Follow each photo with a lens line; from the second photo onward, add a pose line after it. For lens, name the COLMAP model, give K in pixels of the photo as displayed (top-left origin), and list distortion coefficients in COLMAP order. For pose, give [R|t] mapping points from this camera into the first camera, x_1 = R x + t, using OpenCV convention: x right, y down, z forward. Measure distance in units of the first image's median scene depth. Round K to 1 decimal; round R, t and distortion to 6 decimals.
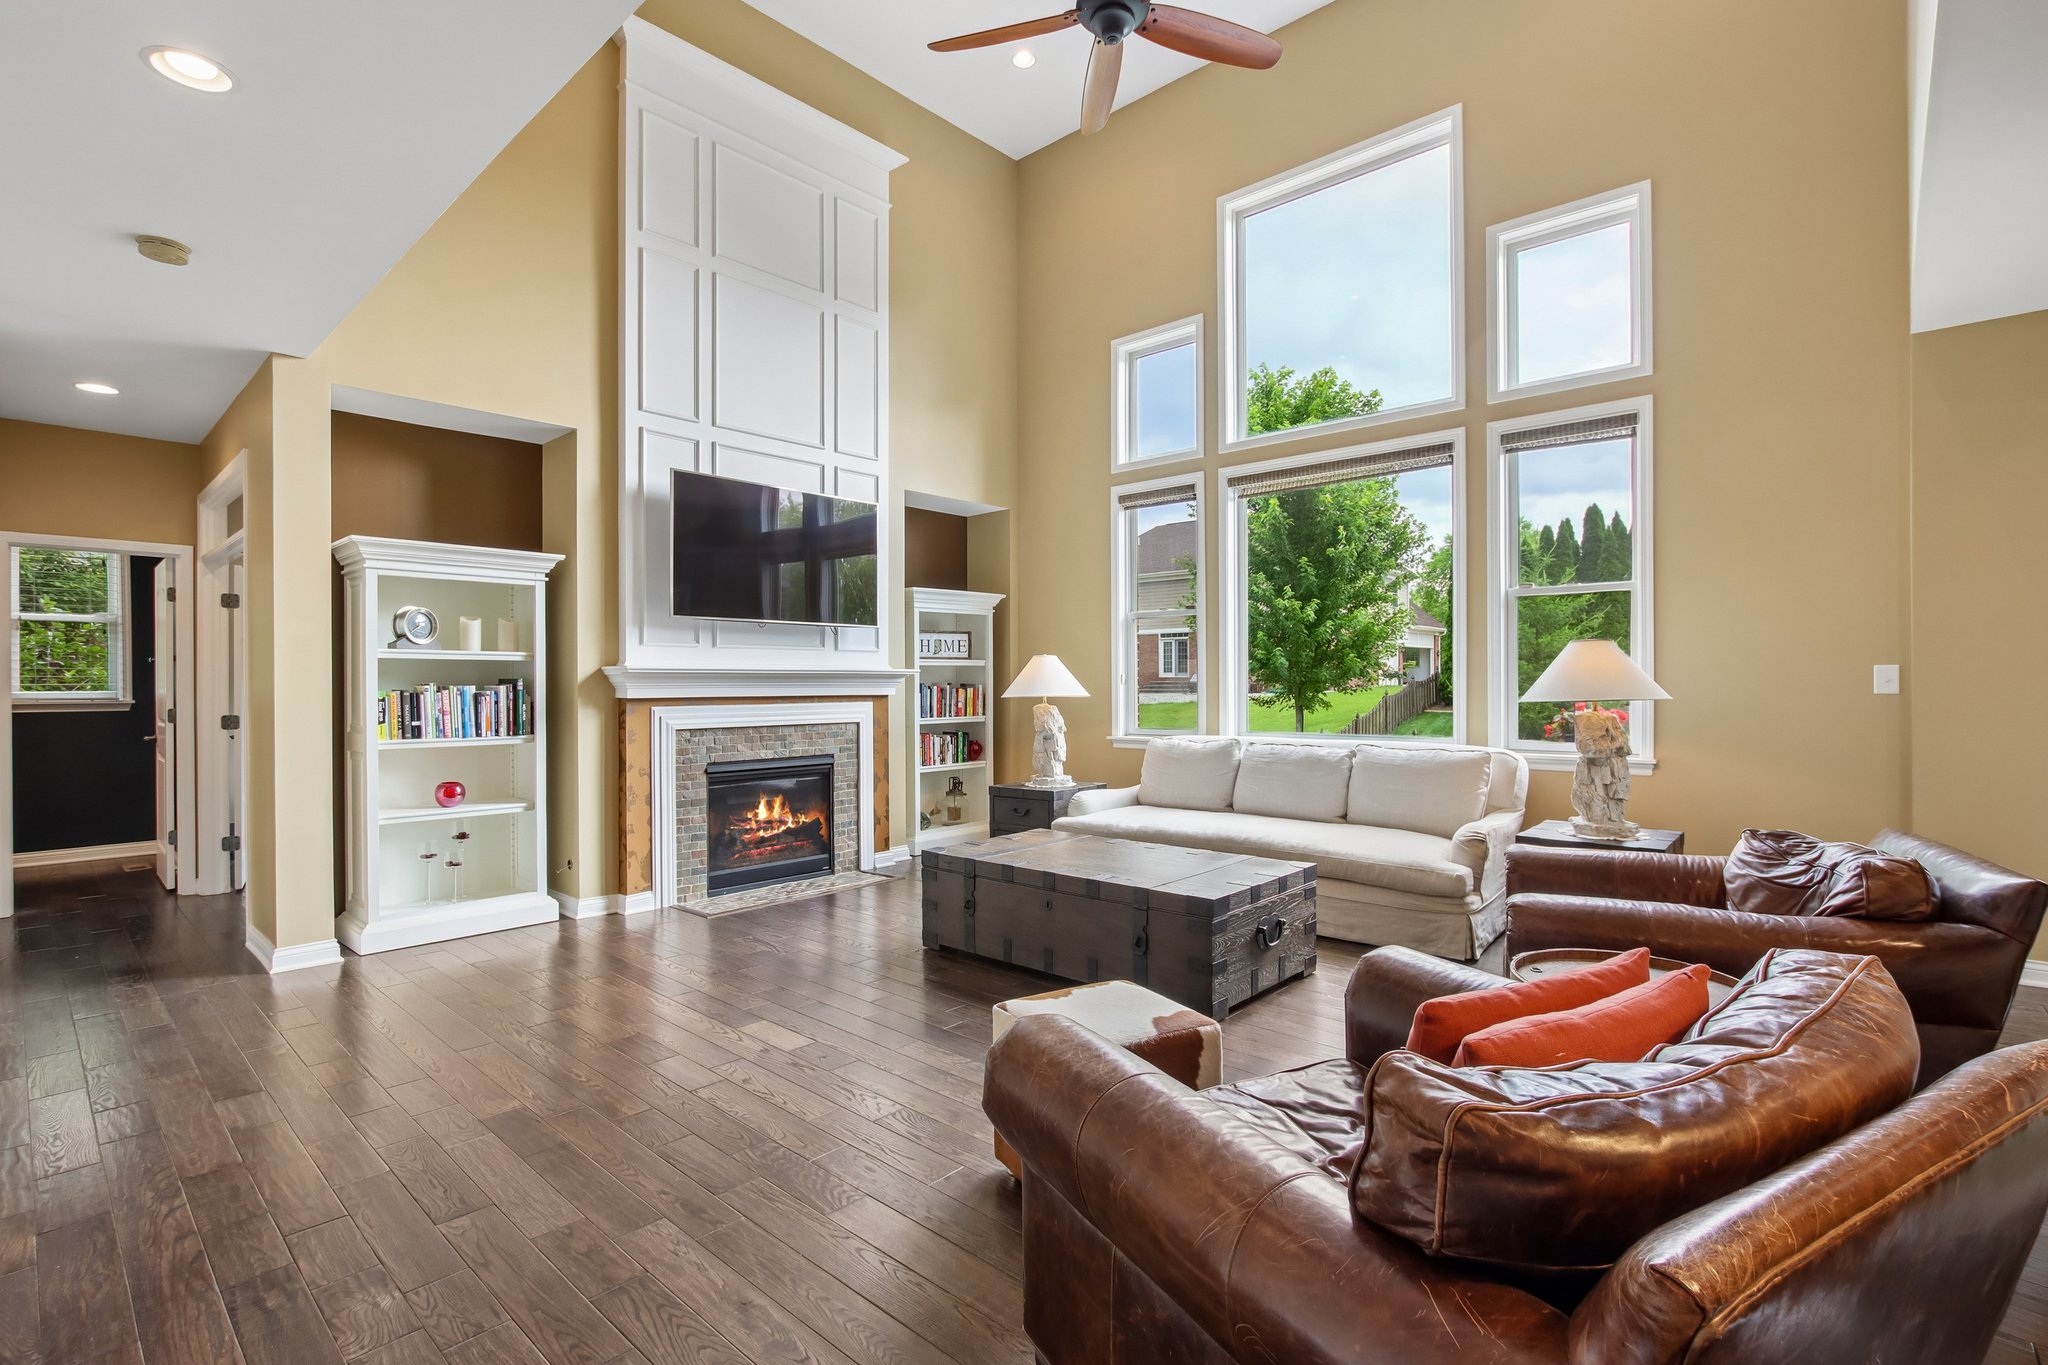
lens RADIAL K [[953.7, 0, 1027.2], [0, 953.7, 679.4], [0, 0, 1]] dist [-0.016347, 0.001633]
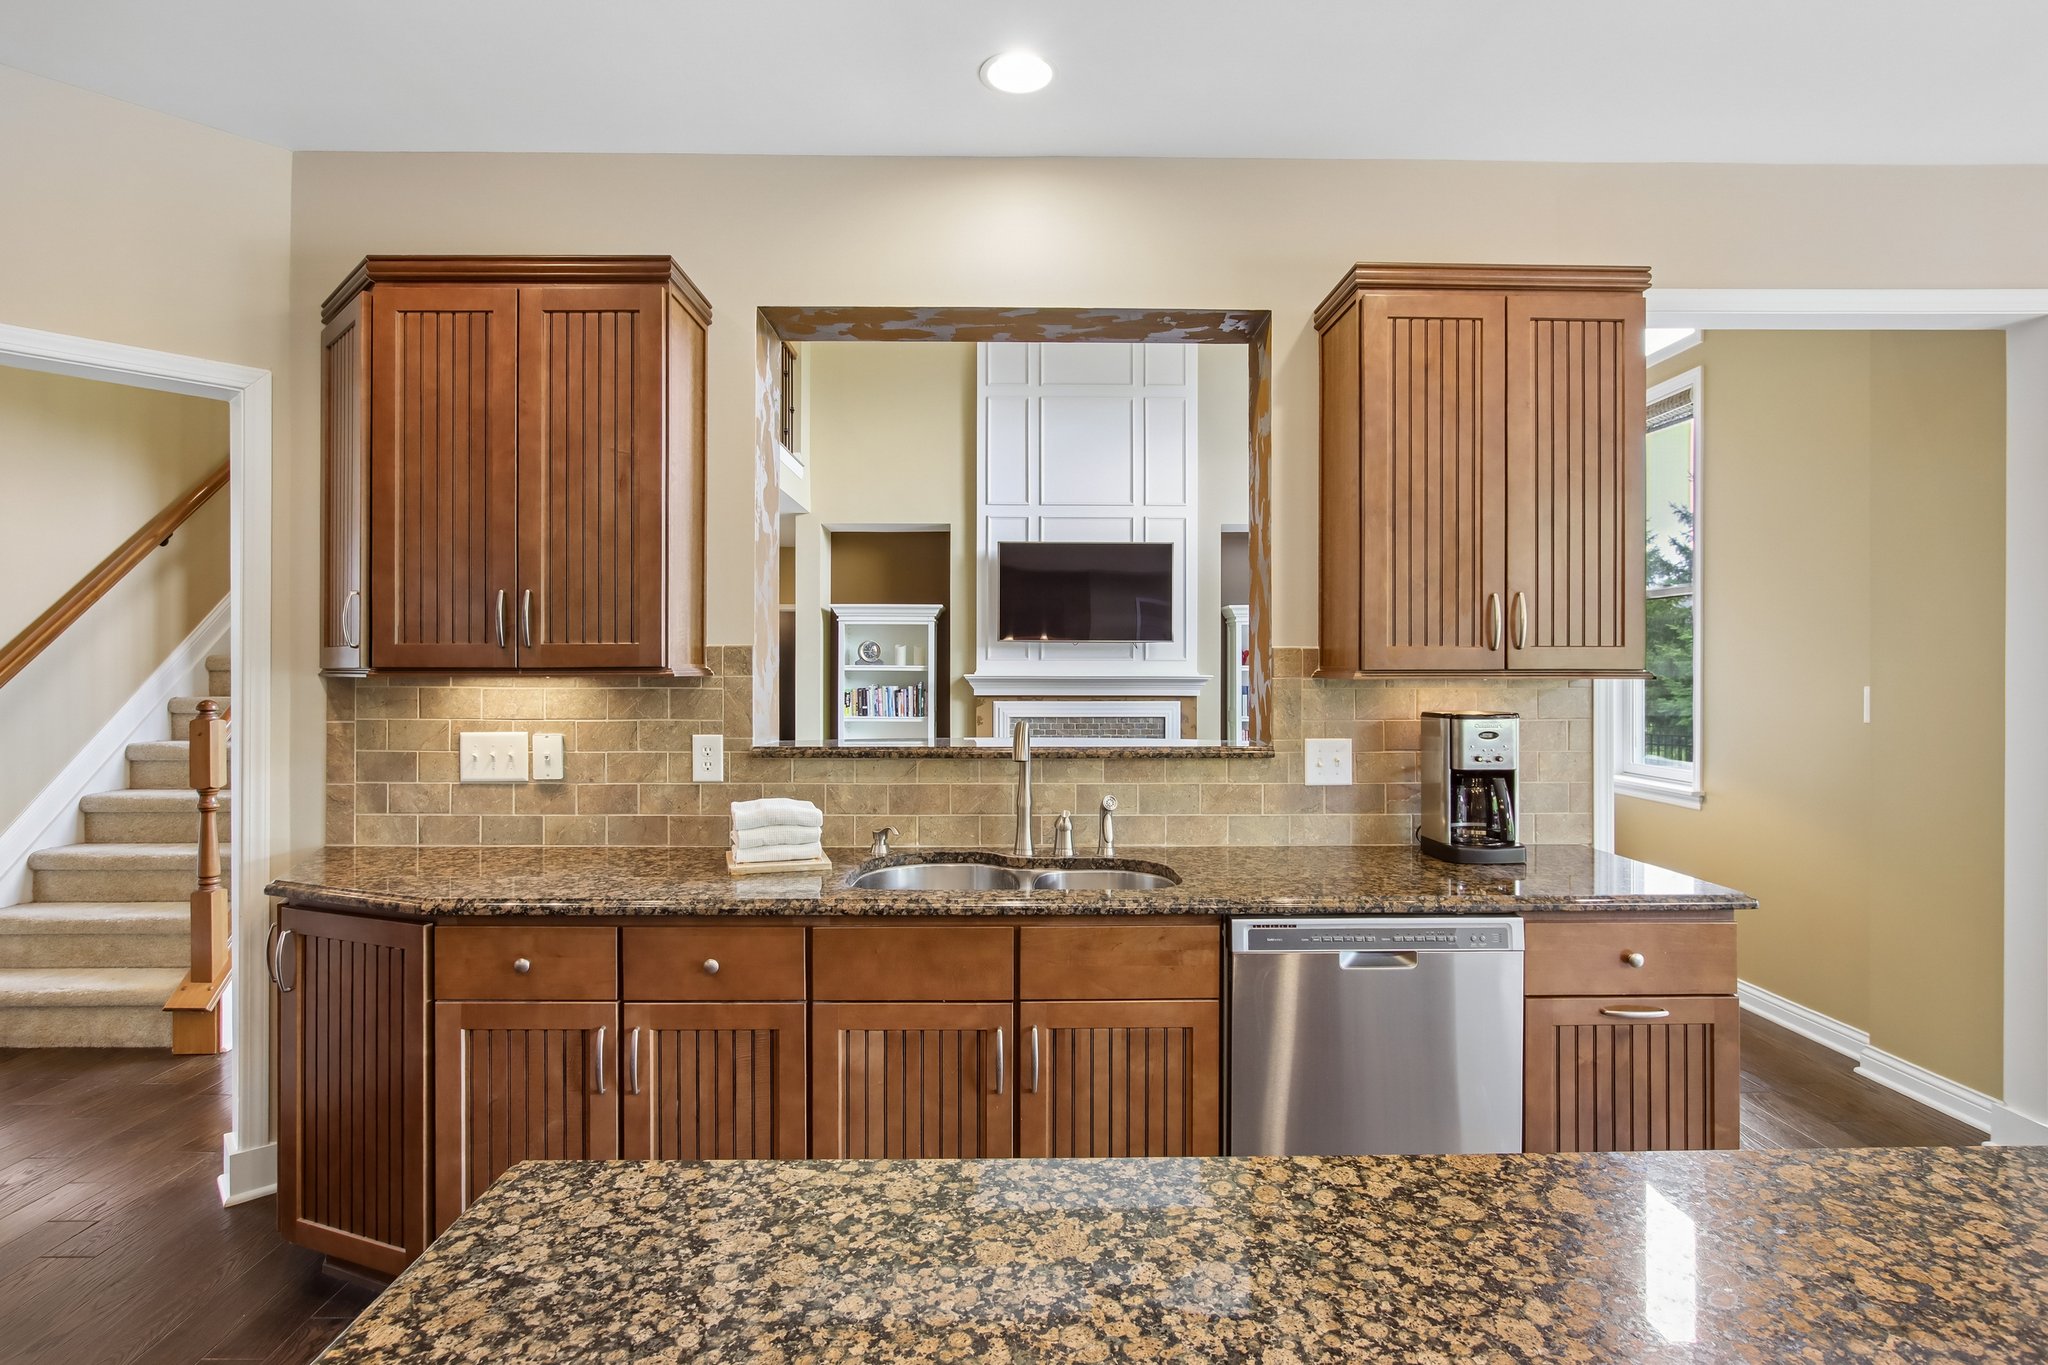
lens RADIAL K [[1034.2, 0, 1014.8], [0, 1034.2, 674.3], [0, 0, 1]] dist [-0.012119, 0.001871]
pose [[0.689955, 0.006513, -0.723823, 0.824429], [-0.003325, 0.999977, 0.005829, -0.023680], [0.723845, -0.001615, 0.689961, -0.102209]]
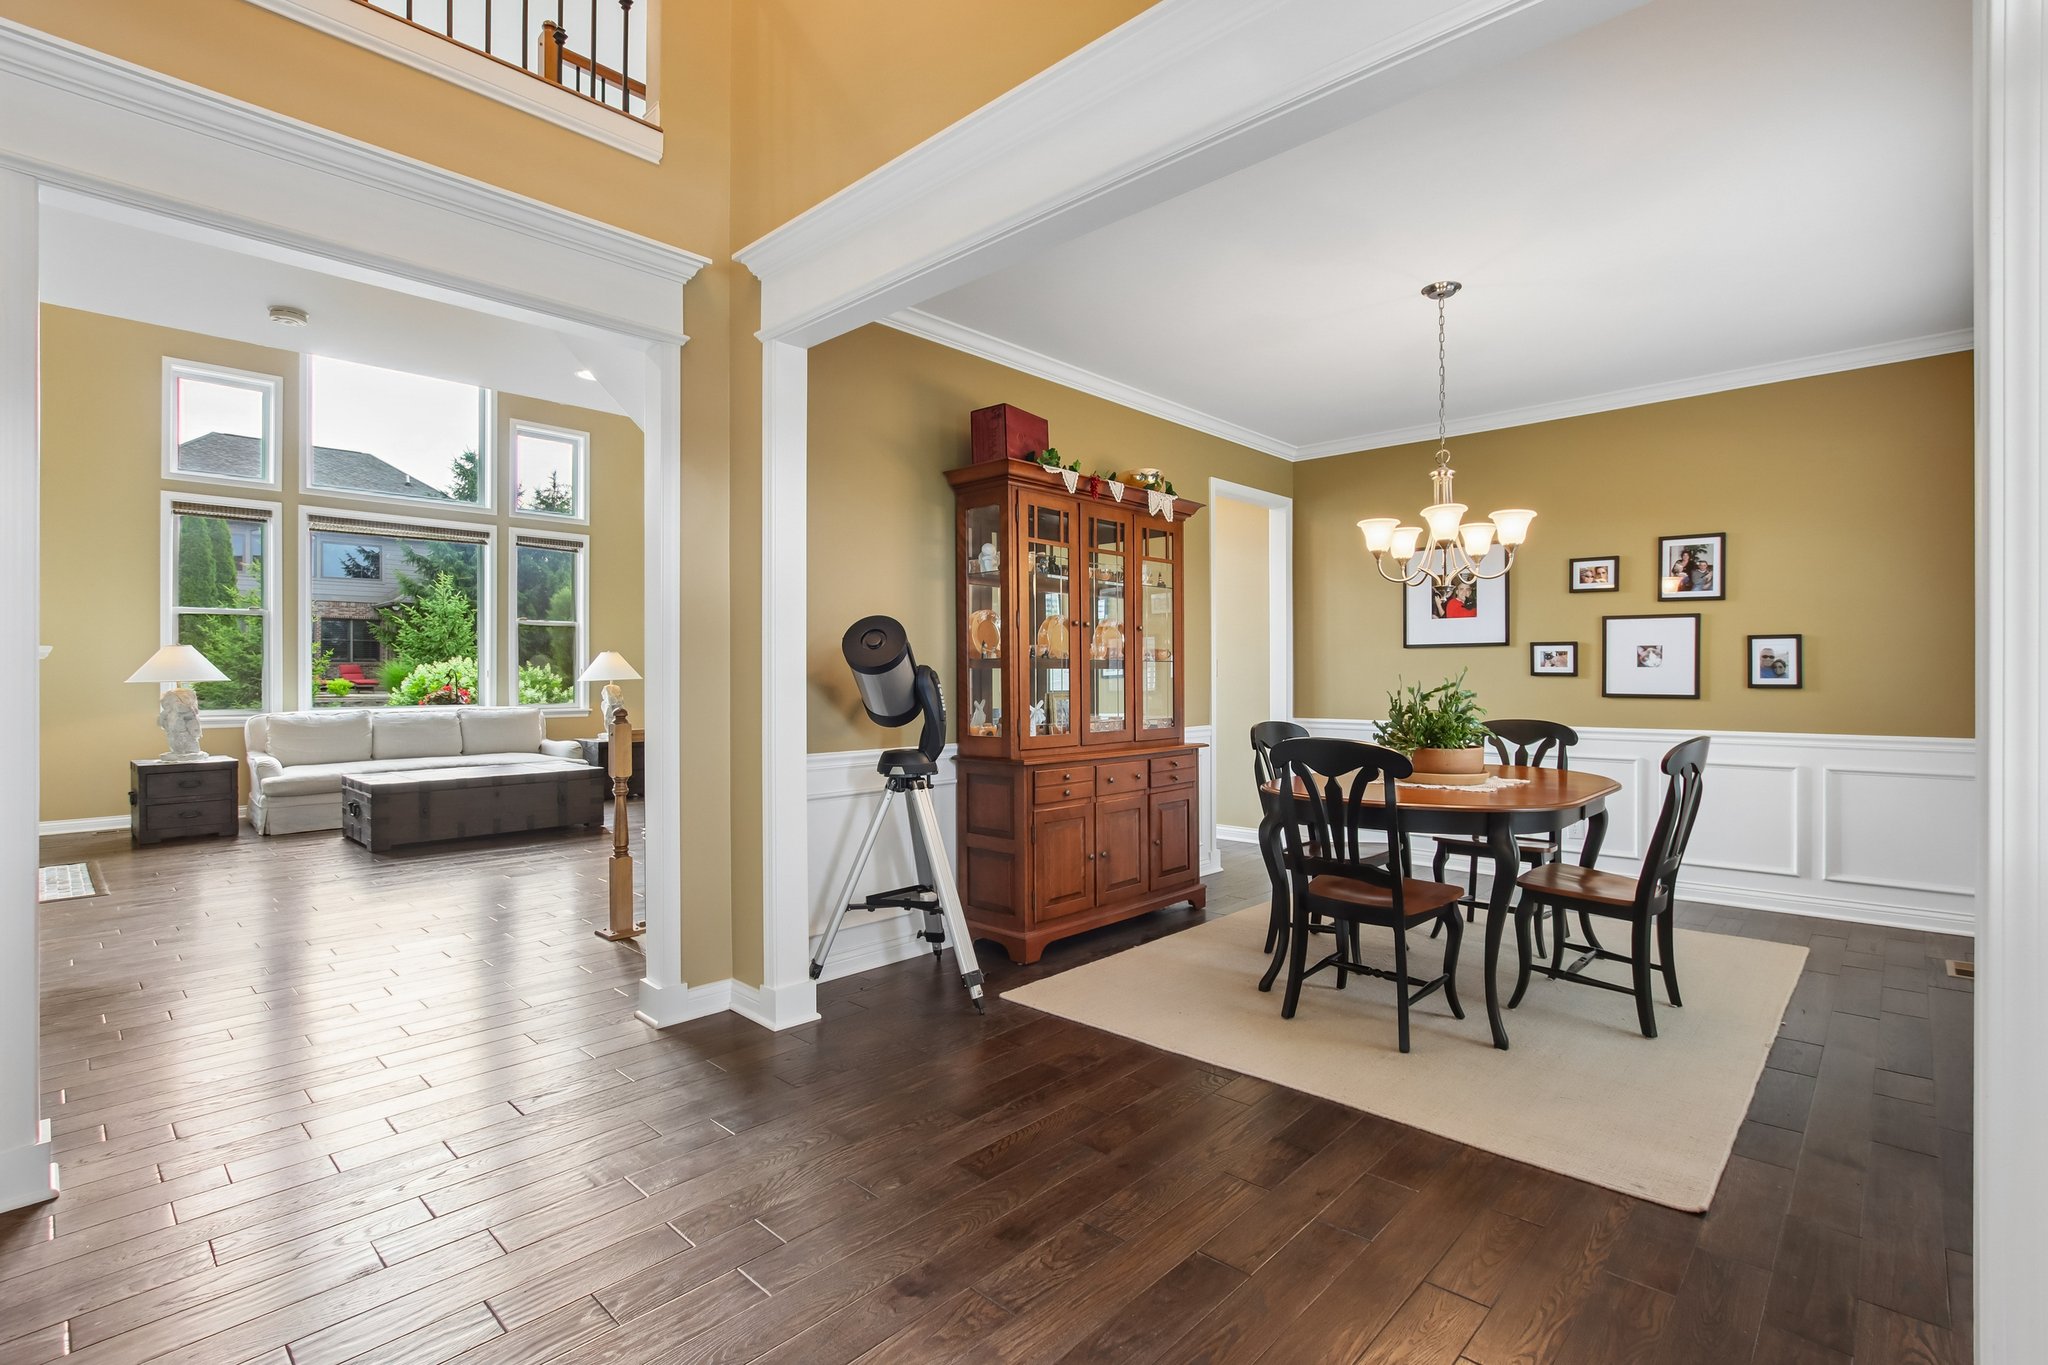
lens RADIAL K [[953.7, 0, 1025.4], [0, 953.7, 676.3], [0, 0, 1]] dist [-0.016347, 0.001633]
pose [[0.021744, 0.003808, 0.999756, -1.290097], [-0.000106, 0.999993, -0.003807, 0.018620], [-0.999764, -0.000024, 0.021744, -0.012148]]
